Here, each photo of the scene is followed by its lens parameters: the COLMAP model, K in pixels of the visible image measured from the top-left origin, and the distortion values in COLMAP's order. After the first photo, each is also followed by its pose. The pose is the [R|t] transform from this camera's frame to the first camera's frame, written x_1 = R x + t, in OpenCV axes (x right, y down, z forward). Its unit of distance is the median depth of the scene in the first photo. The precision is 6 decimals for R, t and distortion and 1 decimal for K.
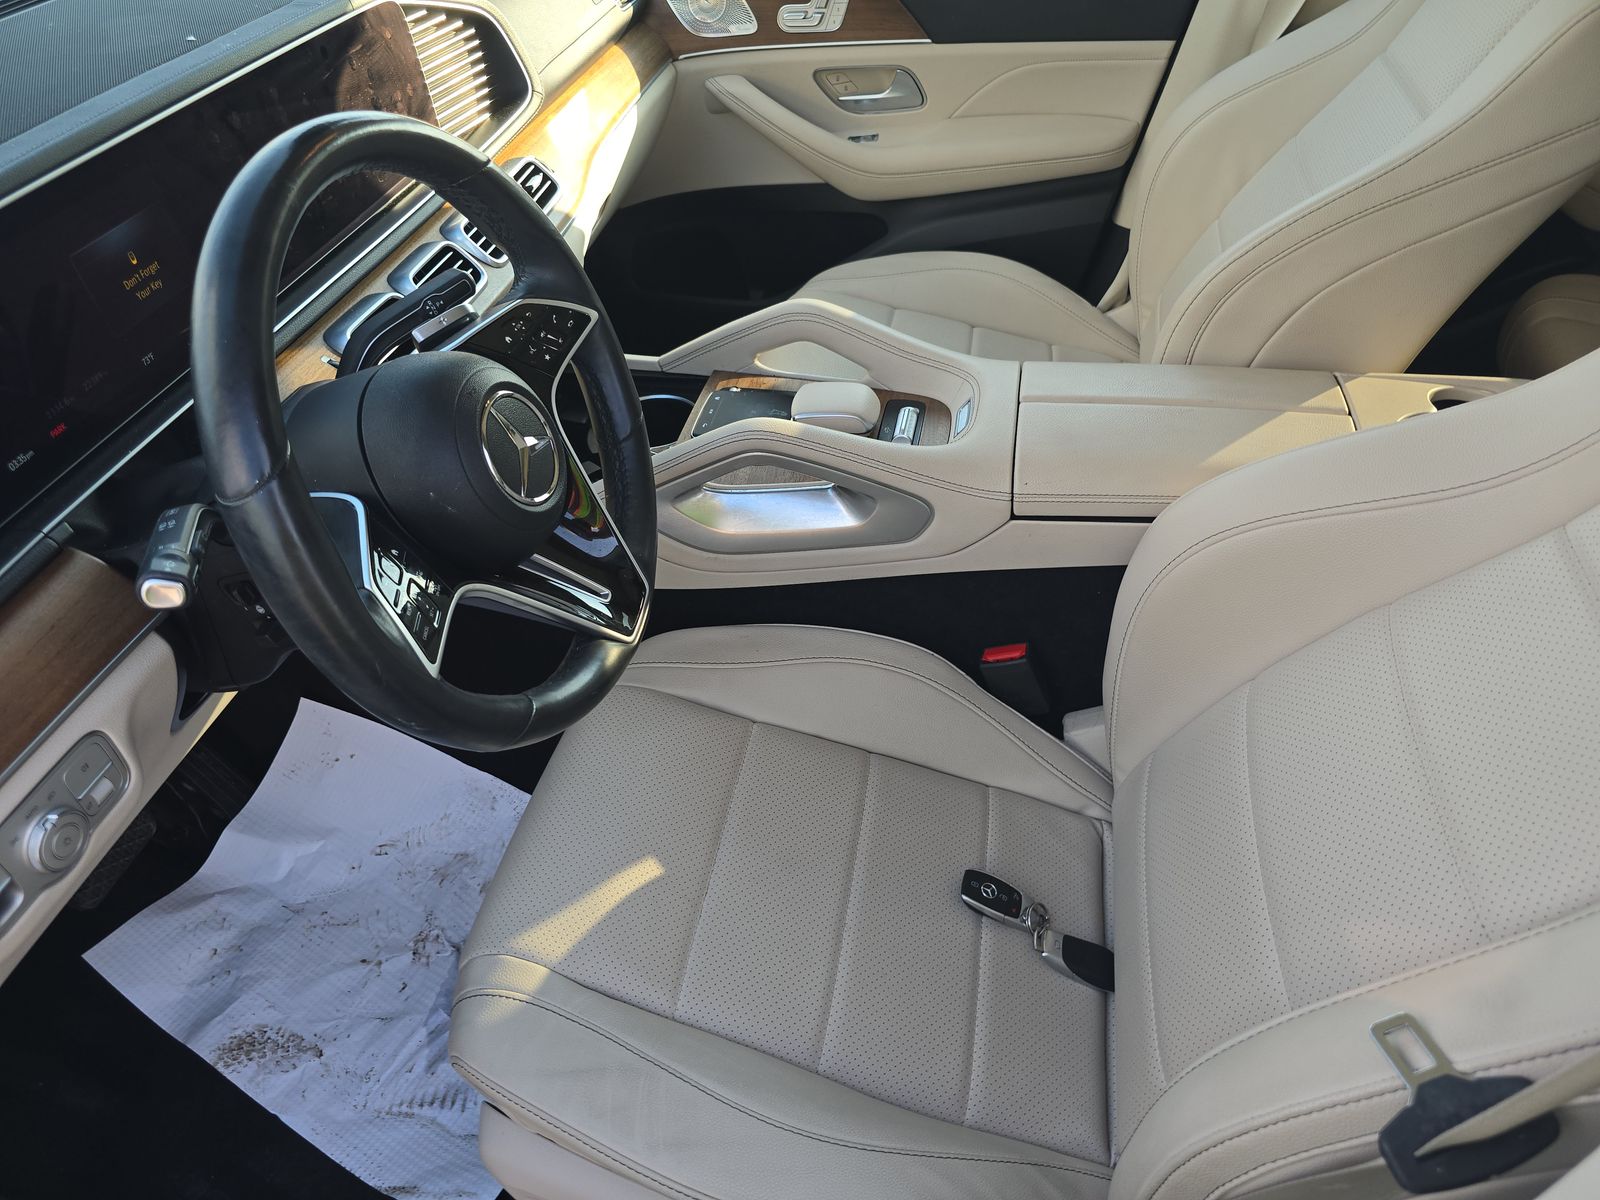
lens RADIAL K [[1078.7, 0, 800.1], [0, 1078.7, 593.2], [0, 0, 1]] dist [0.066811, -0.072467]
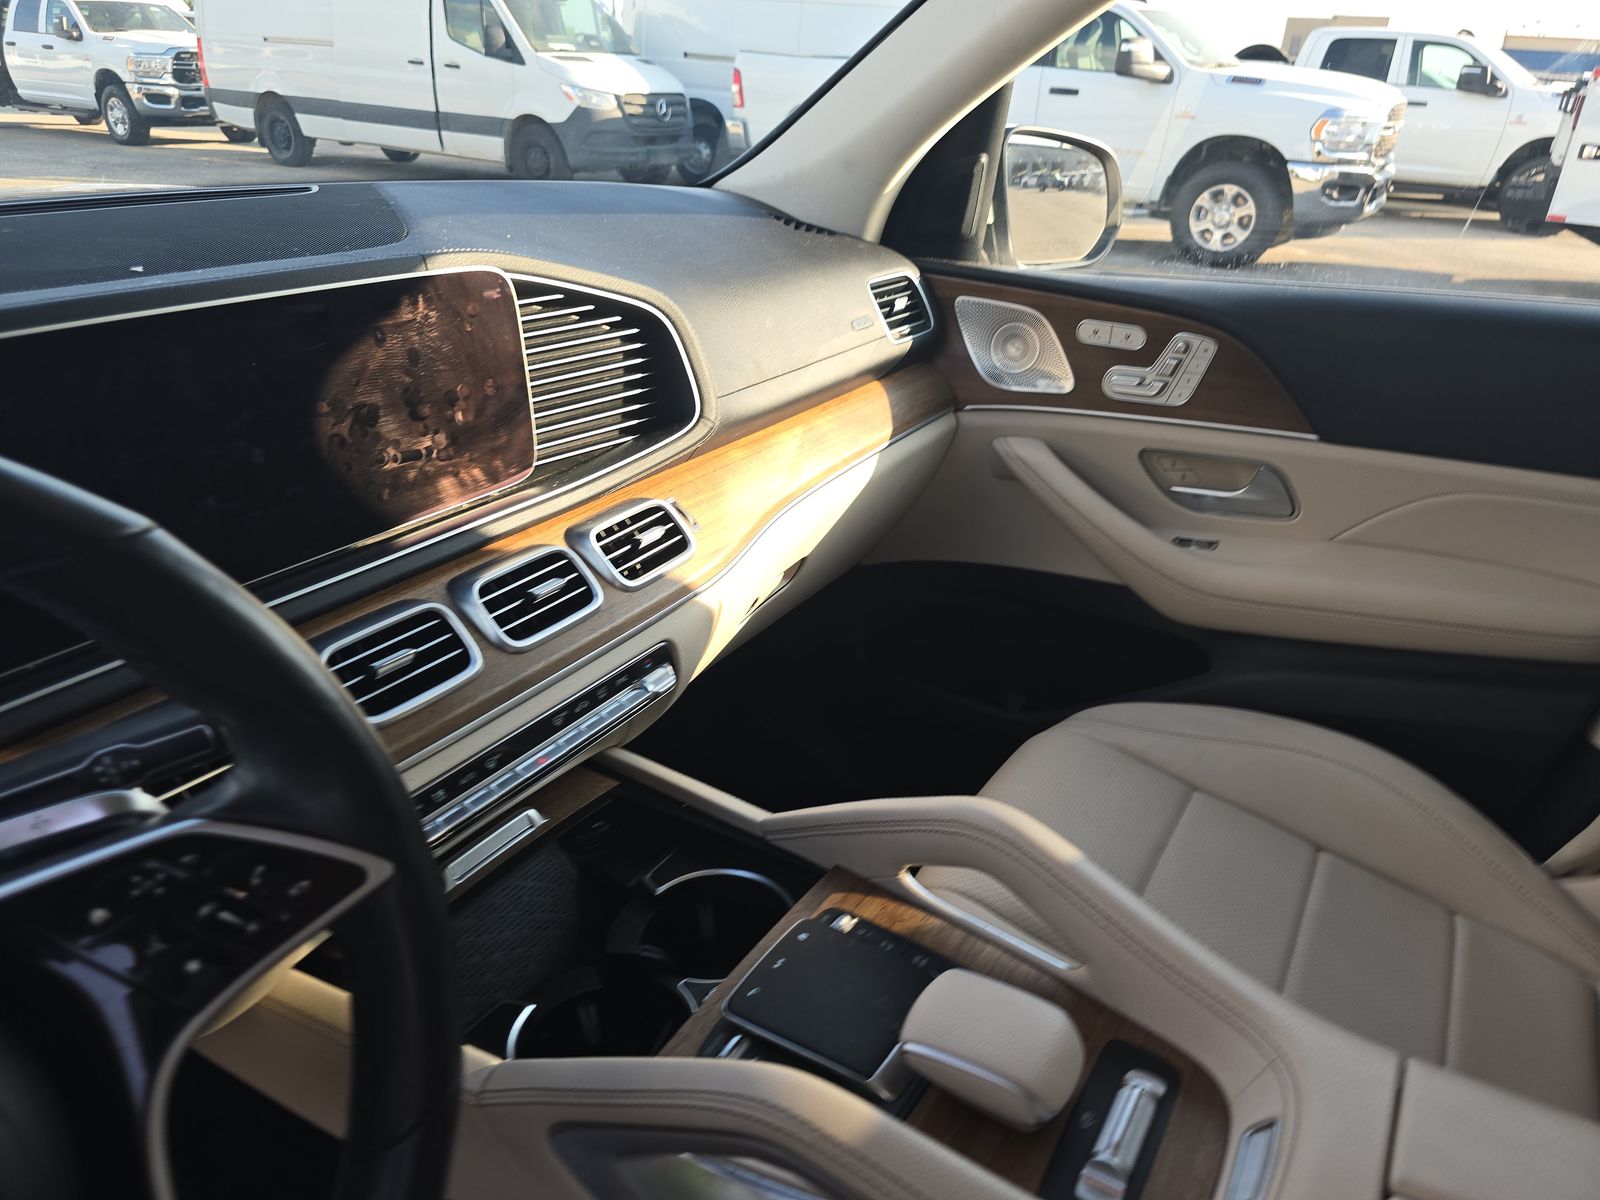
lens RADIAL K [[1092.2, 0, 800.0], [0, 1092.2, 600.0], [0, 0, 1]] dist [0.082768, -0.076301]
pose [[0.932155, 0.201992, -0.300478, 0.057488], [-0.276322, 0.933158, -0.229917, -0.201162], [0.233952, 0.297347, 0.925663, 0.387358]]
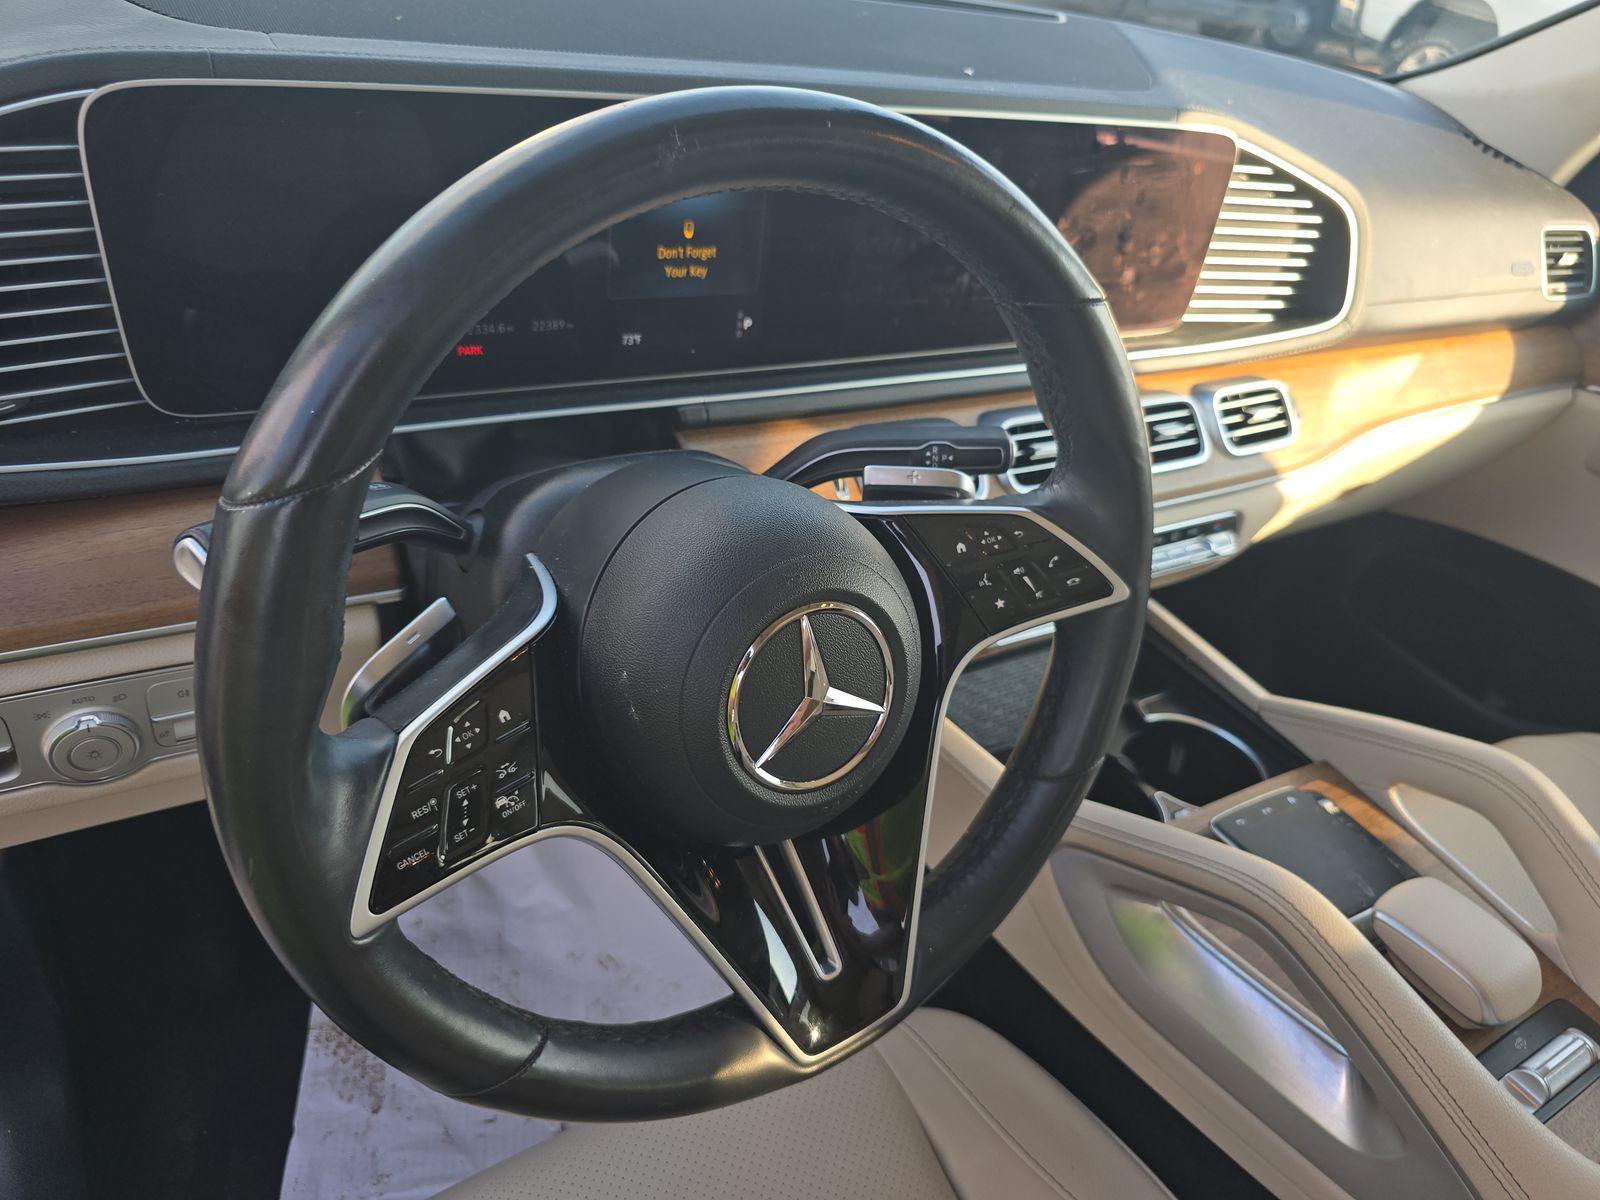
lens RADIAL K [[1098.2, 0, 814.3], [0, 1098.2, 602.9], [0, 0, 1]] dist [0.057628, -0.068825]
pose [[0.660172, 0.544384, -0.517513, 0.012260], [-0.623007, 0.781730, 0.027573, -0.107719], [0.419566, 0.304211, 0.855231, 0.269434]]
